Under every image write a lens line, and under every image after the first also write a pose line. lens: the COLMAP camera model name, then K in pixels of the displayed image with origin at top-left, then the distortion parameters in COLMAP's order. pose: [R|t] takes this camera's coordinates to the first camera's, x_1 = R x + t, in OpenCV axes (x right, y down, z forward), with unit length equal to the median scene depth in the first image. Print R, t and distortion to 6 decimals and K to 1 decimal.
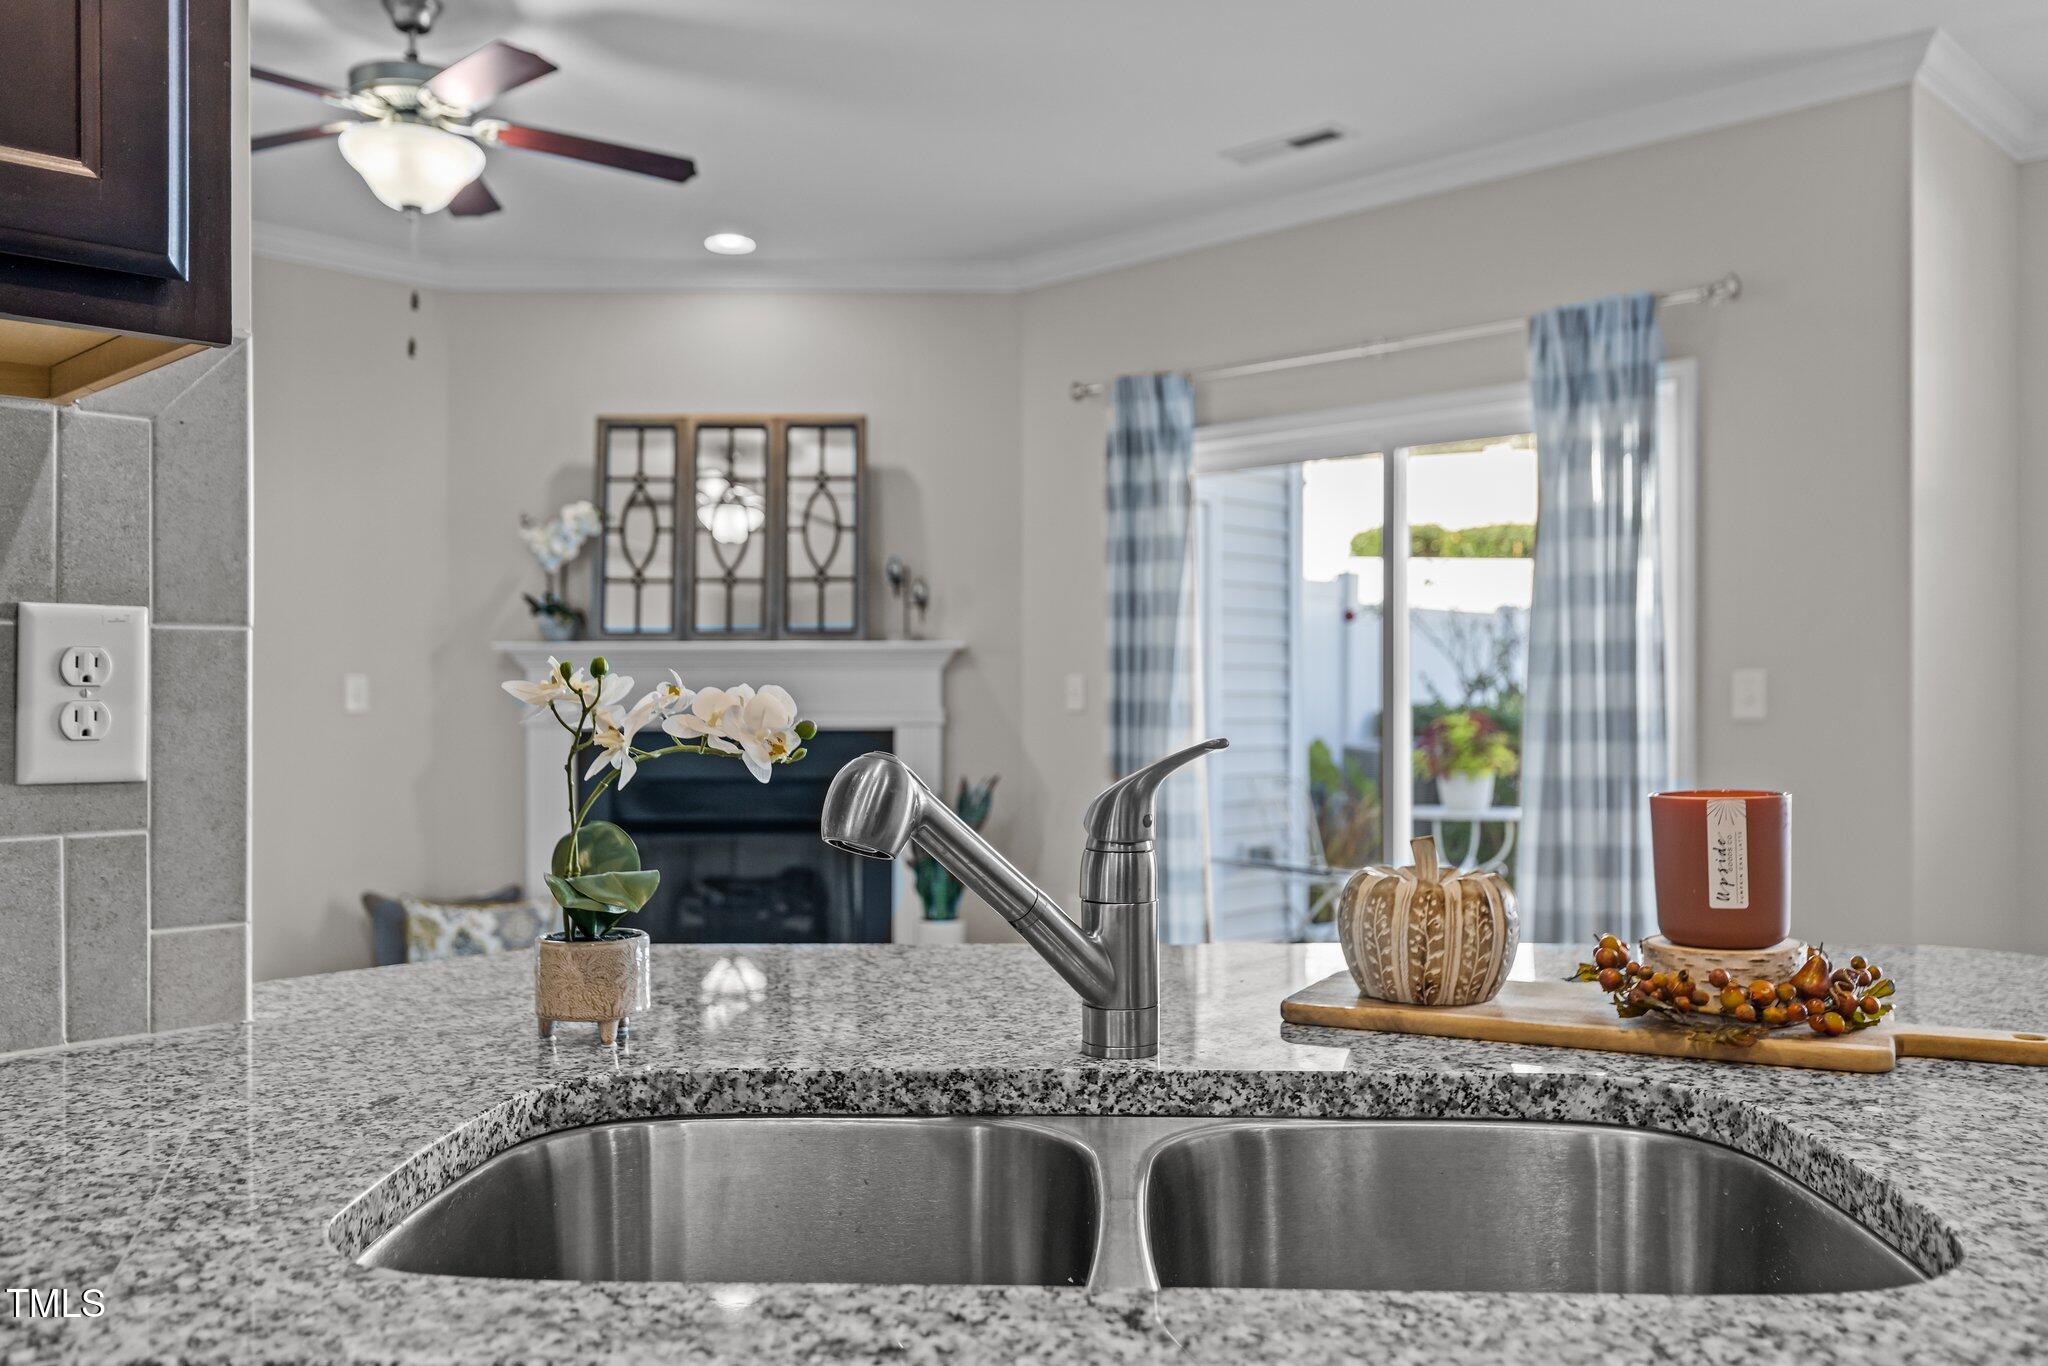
lens RADIAL K [[1693.8, 0, 1021.2], [0, 1693.8, 699.2], [0, 0, 1]] dist [-0.002520, 0.003978]
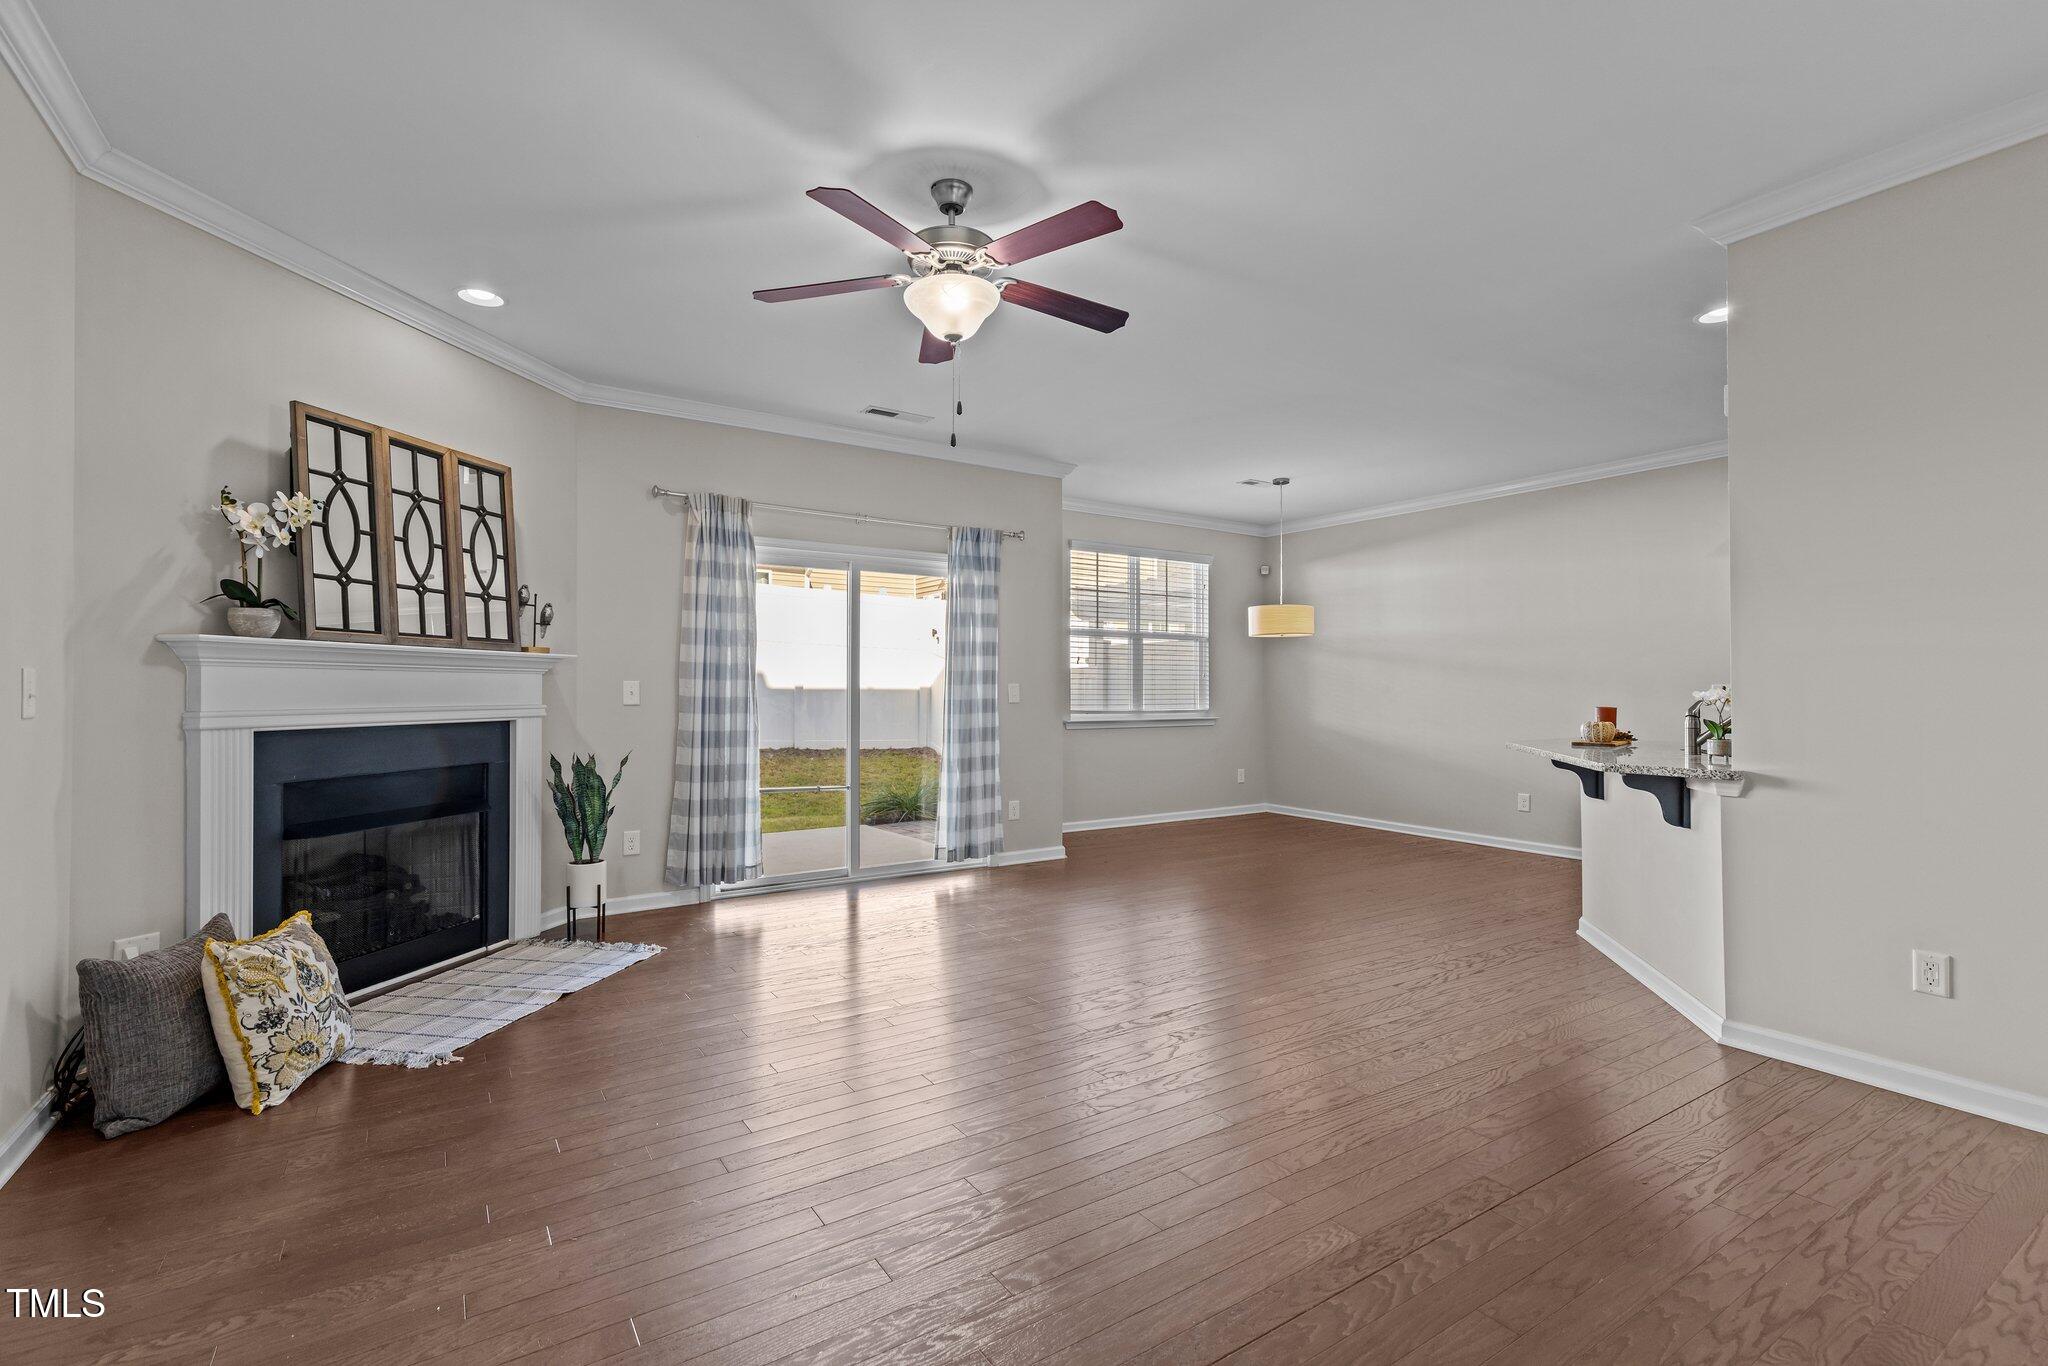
lens RADIAL K [[918.5, 0, 1024.0], [0, 918.5, 683.0], [0, 0, 1]] dist [0.005746, -0.000180]
pose [[0.210362, 0.011281, 0.977559, -0.690489], [0.005160, 0.999907, -0.012649, 0.000253], [-0.977610, 0.007706, 0.210284, 0.508594]]
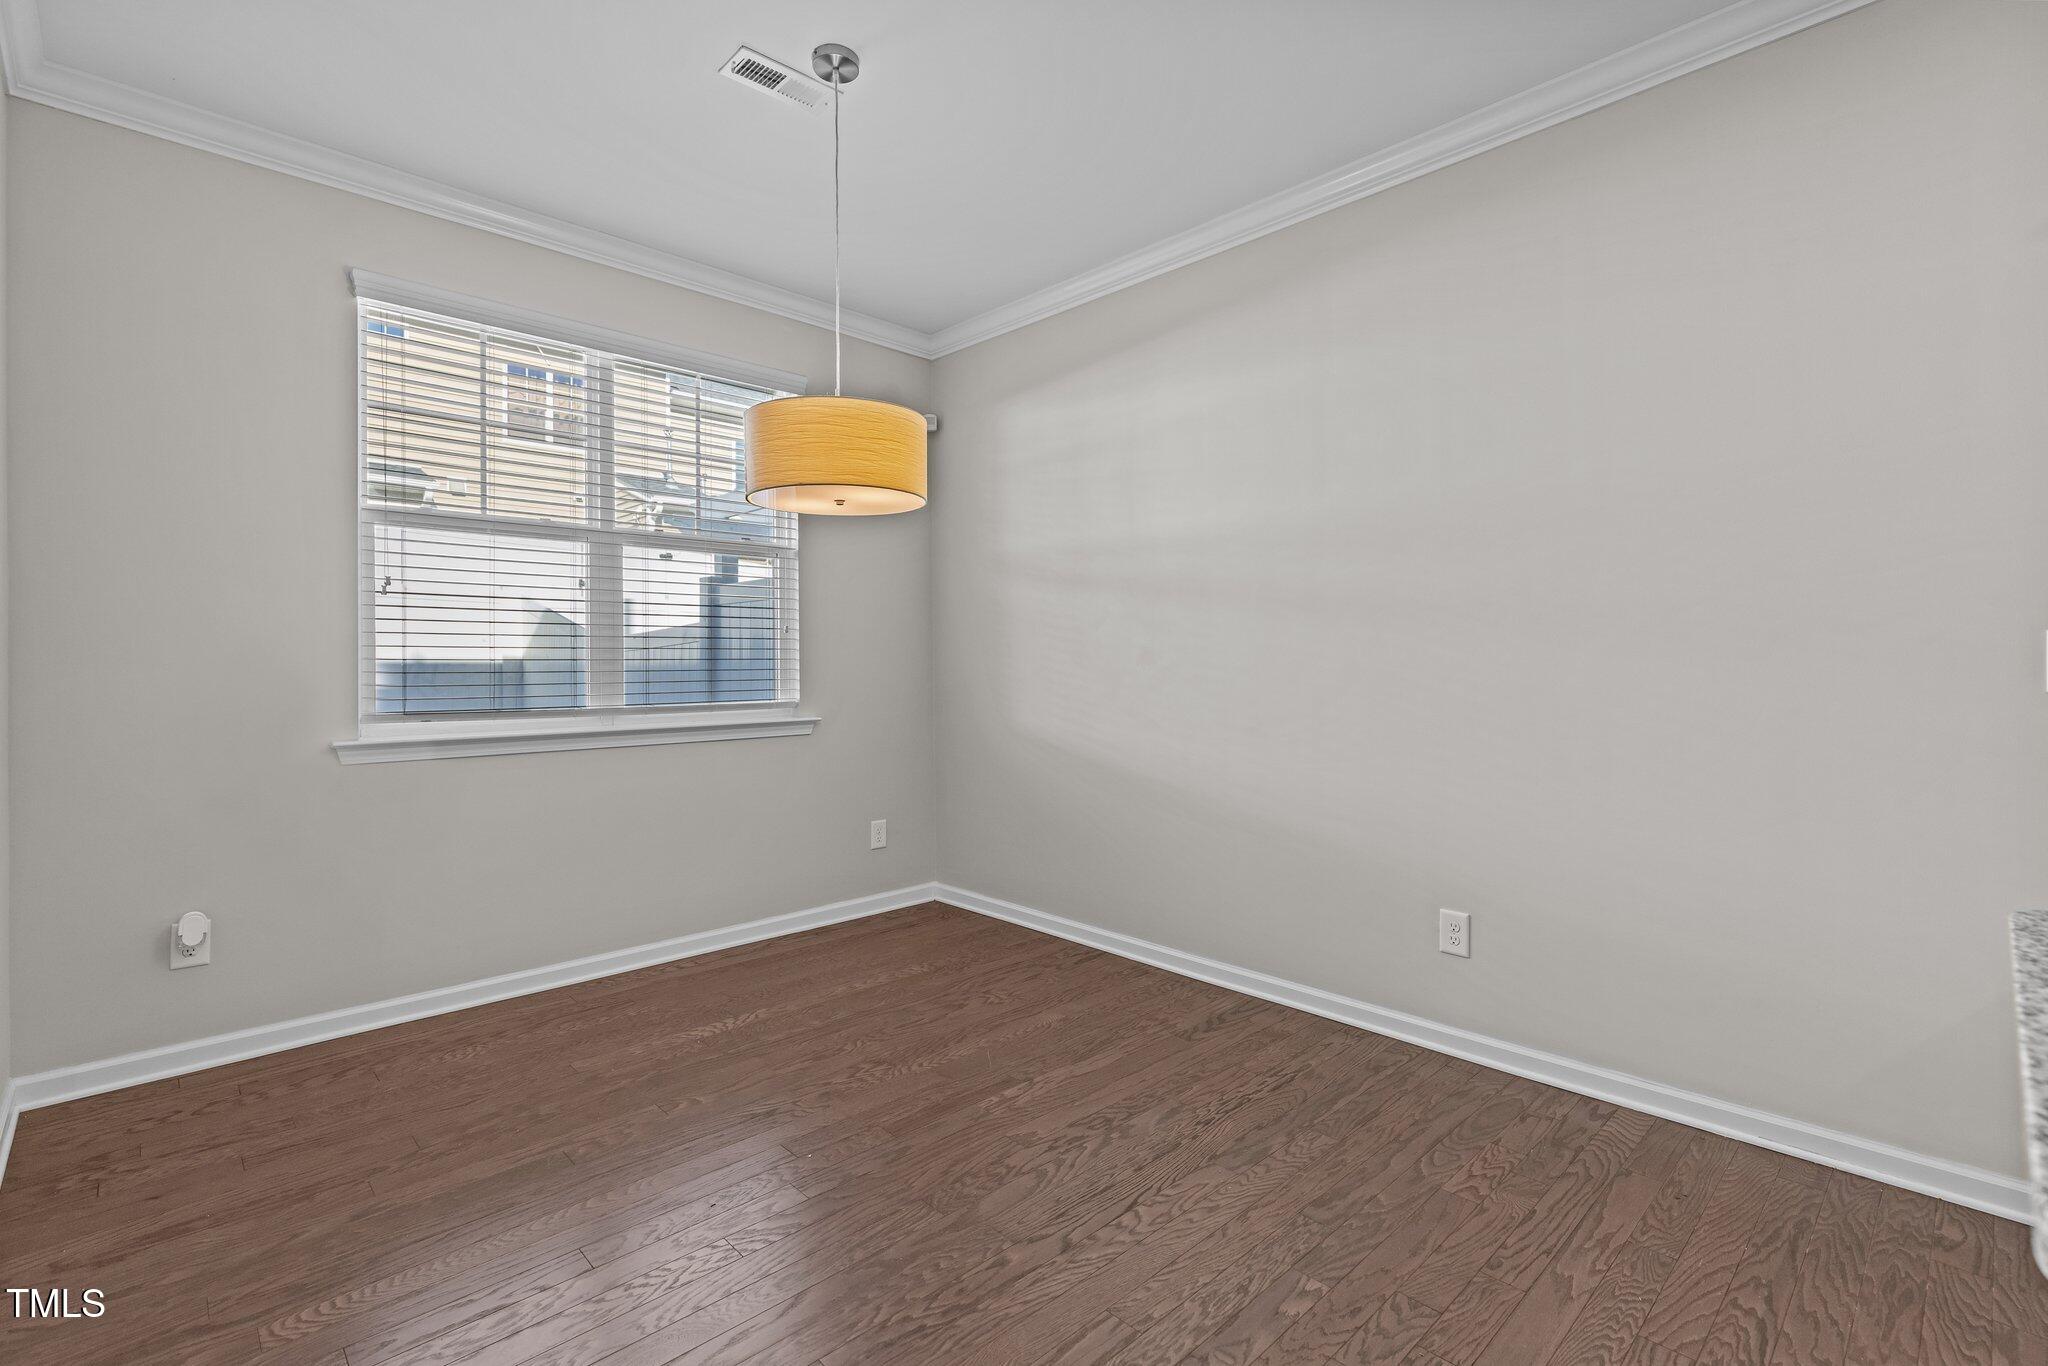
lens RADIAL K [[933.5, 0, 1022.5], [0, 933.5, 659.2], [0, 0, 1]] dist [0.011823, 0.000099]
pose [[0.029719, 0.004686, 0.999547, 0.072955], [0.011177, 0.999925, -0.005020, -0.000608], [-0.999496, 0.011322, 0.029664, 0.346321]]
